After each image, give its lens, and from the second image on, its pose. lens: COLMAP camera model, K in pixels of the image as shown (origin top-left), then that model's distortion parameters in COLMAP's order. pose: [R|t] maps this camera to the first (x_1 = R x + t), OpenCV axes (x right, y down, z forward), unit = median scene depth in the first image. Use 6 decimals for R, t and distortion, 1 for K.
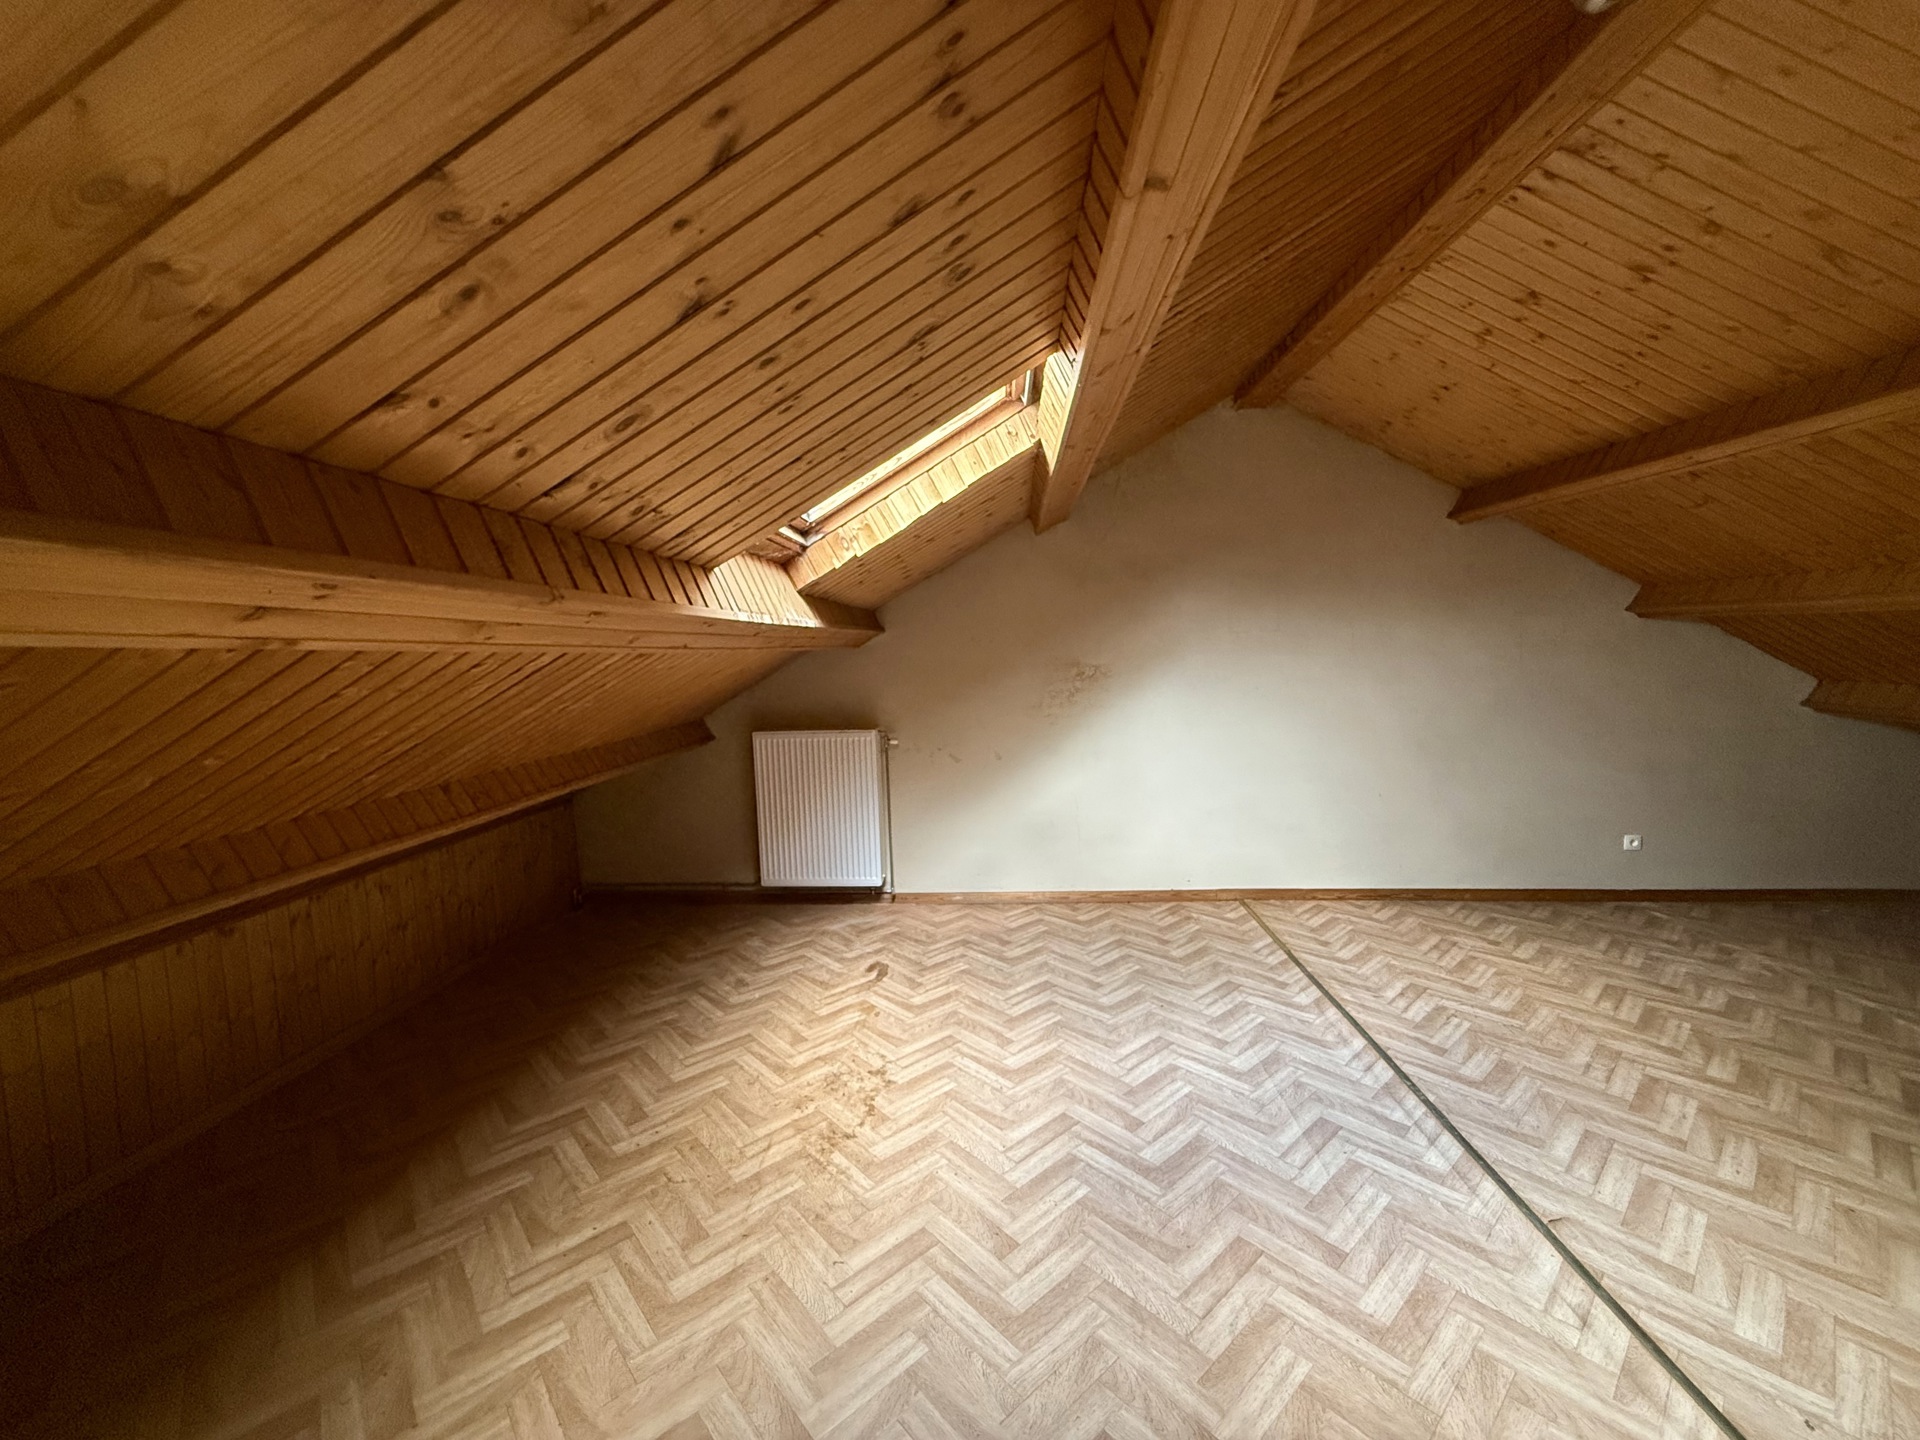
lens RADIAL K [[761.7, 0, 961.2], [0, 761.7, 720.0], [0, 0, 1]] dist [0.000782, 0.000015]
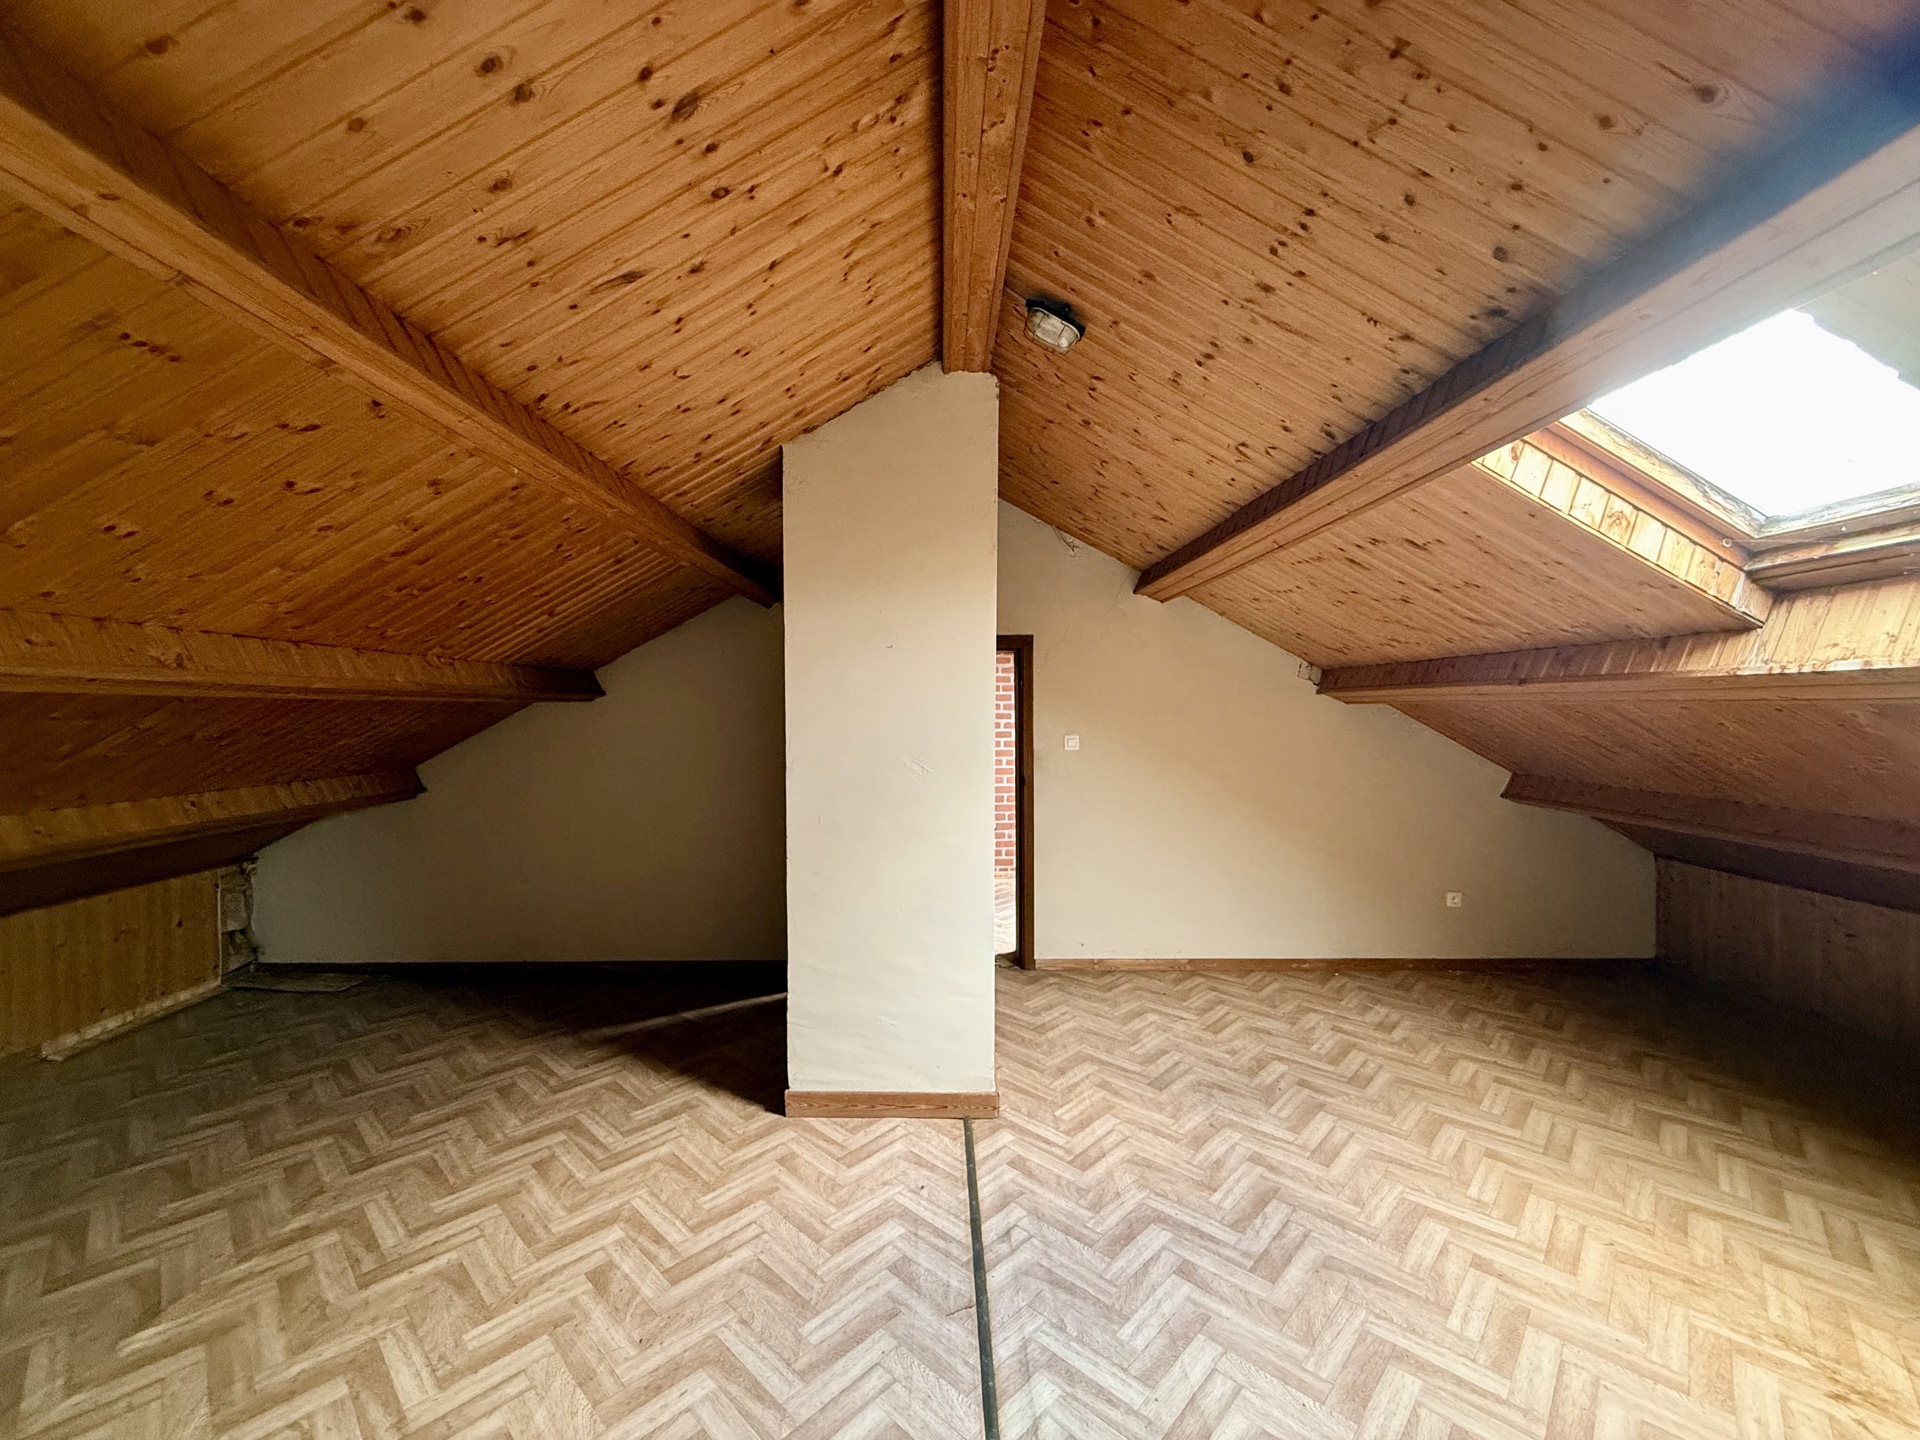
lens RADIAL K [[761.7, 0, 959.0], [0, 761.7, 715.4], [0, 0, 1]] dist [0.000782, 0.000015]
pose [[-0.995735, 0.028965, -0.087590, 0.899971], [0.020312, 0.994968, 0.098109, -0.206668], [0.089991, 0.095911, -0.991314, 2.006895]]
